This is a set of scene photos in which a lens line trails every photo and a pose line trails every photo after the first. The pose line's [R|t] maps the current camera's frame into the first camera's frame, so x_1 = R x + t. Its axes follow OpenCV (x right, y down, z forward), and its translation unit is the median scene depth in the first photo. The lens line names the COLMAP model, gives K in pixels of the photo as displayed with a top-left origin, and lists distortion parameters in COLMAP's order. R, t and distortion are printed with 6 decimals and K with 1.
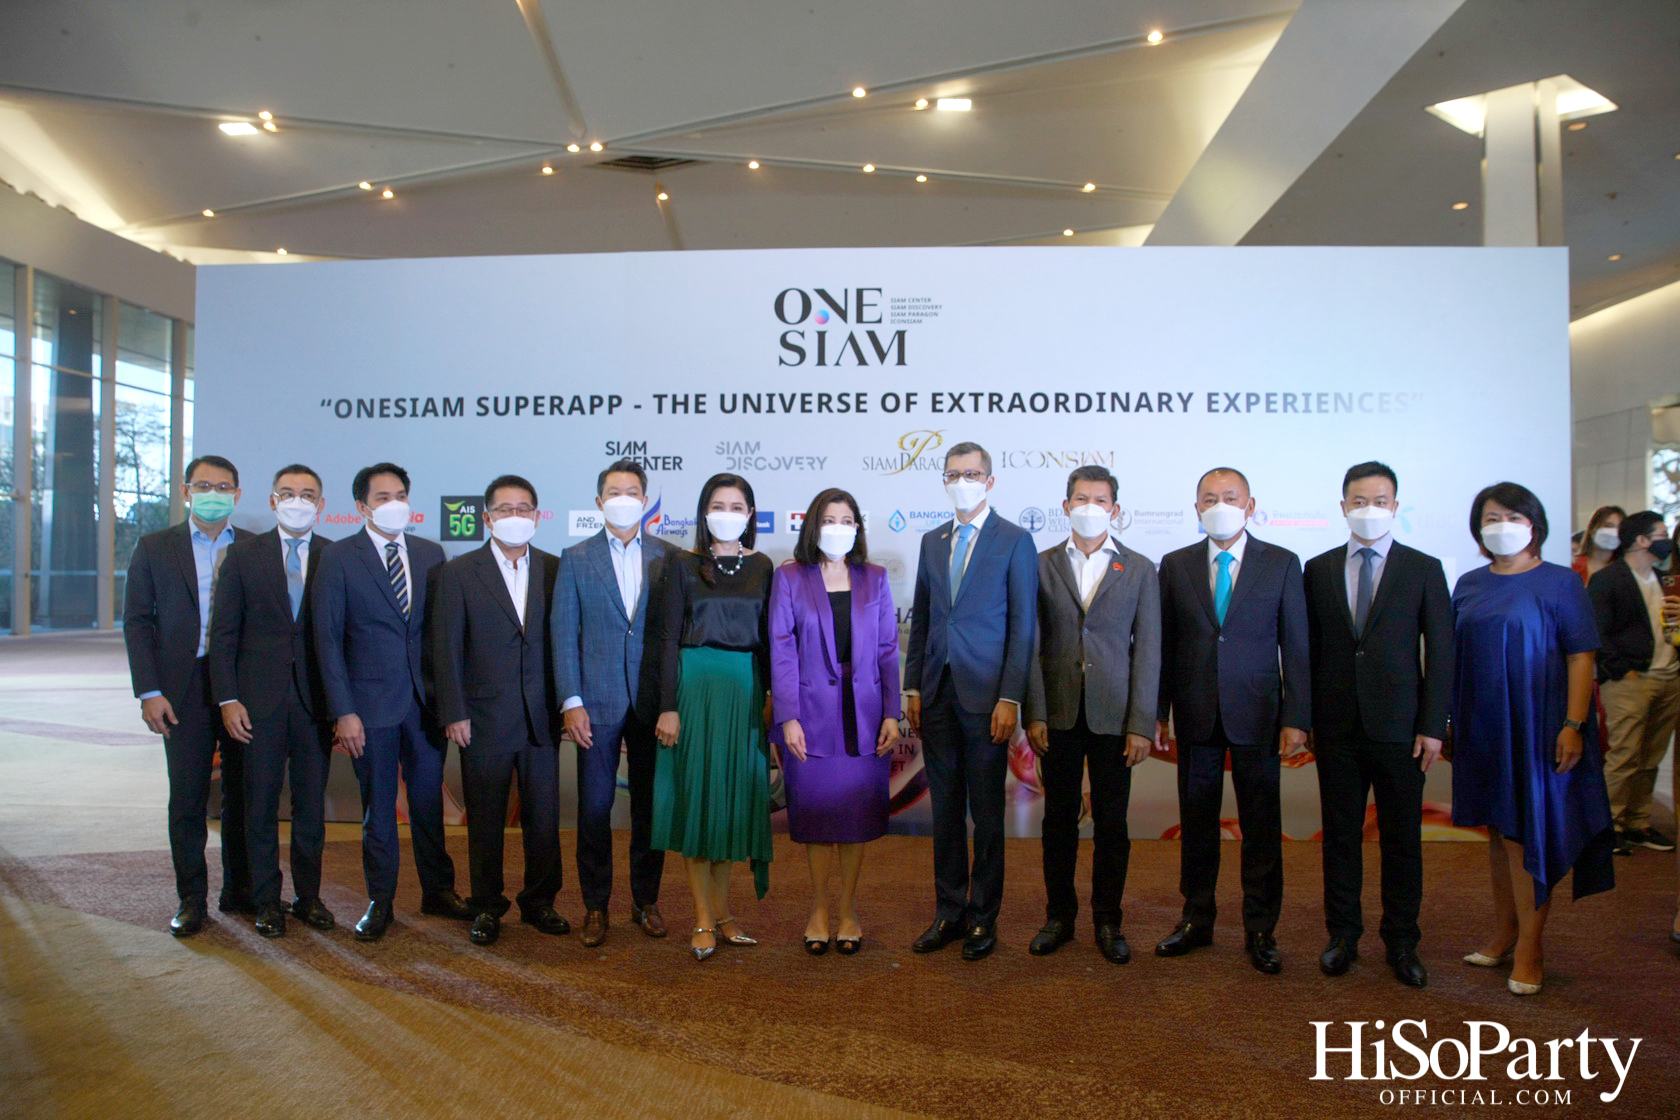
lens RADIAL K [[1207.7, 0, 837.6], [0, 1207.7, 559.1], [0, 0, 1]] dist [-0.083259, 0.020535]
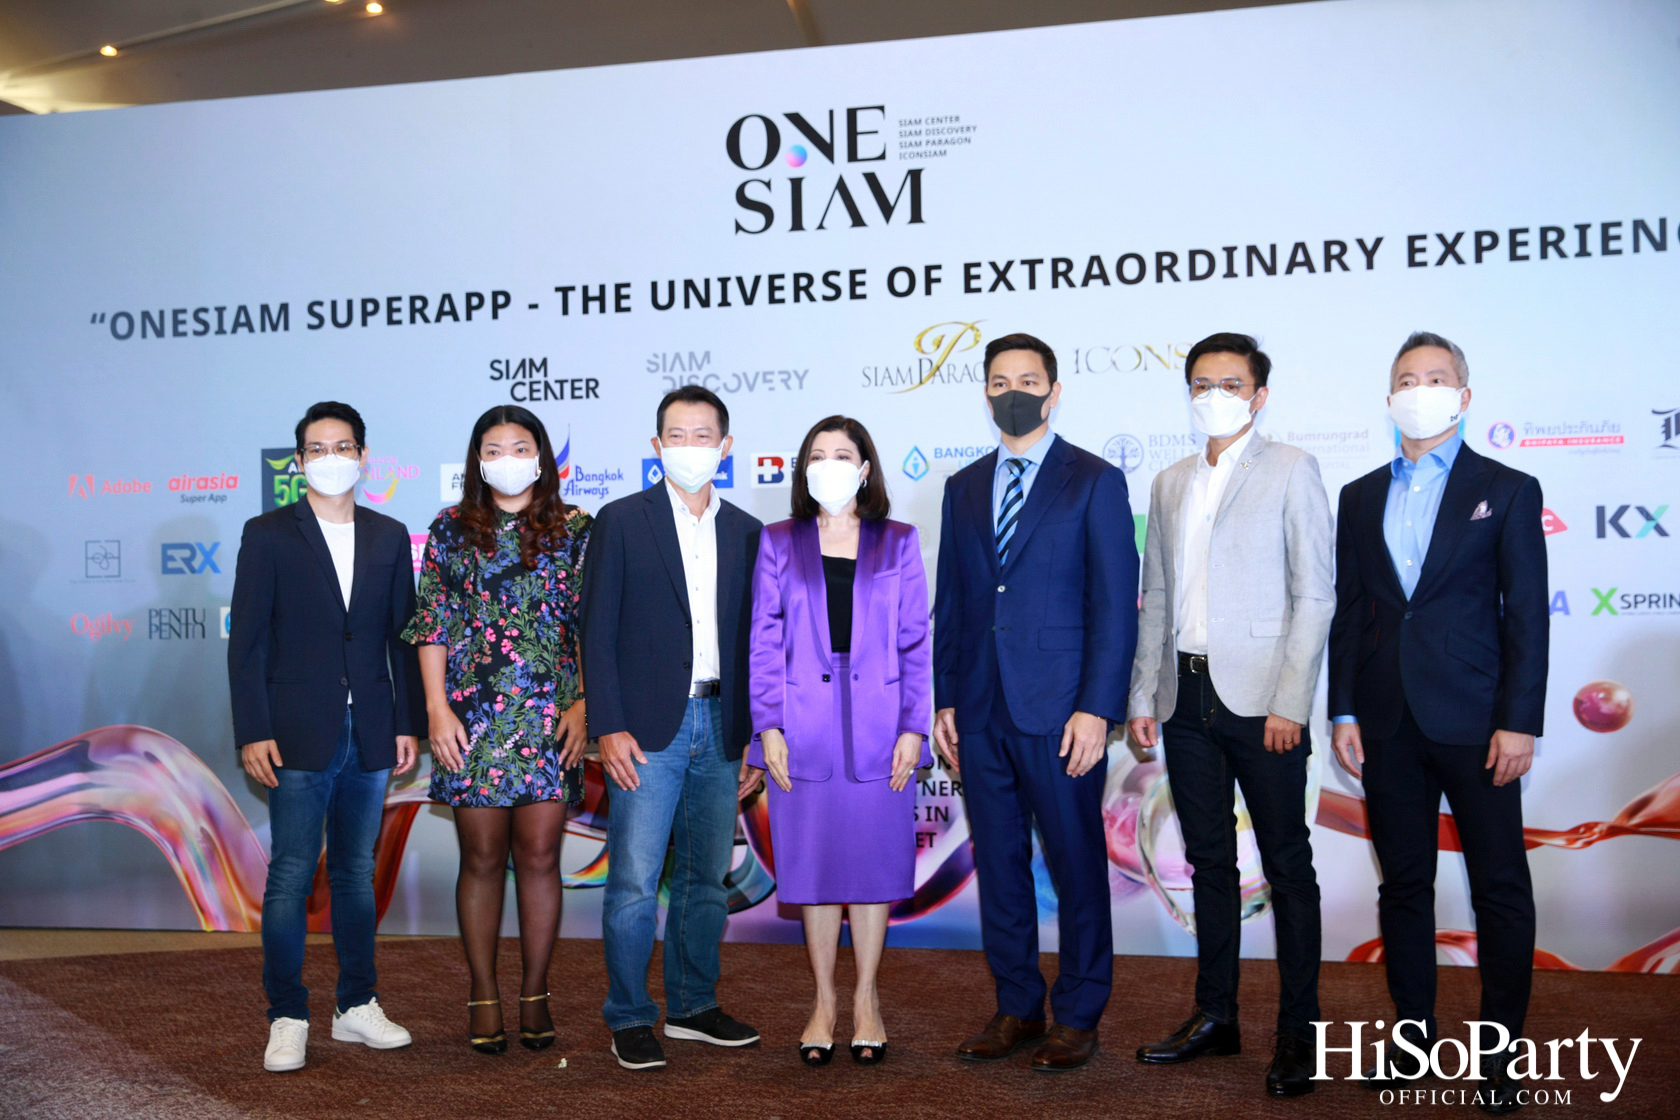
lens RADIAL K [[1940.7, 0, 838.2], [0, 1940.7, 567.8], [0, 0, 1]] dist [0.069253, 0.000000]
pose [[0.983571, -0.024281, -0.178883, 0.193842], [0.024320, 0.999702, -0.001975, 0.025822], [0.178878, -0.002408, 0.983868, -0.039021]]
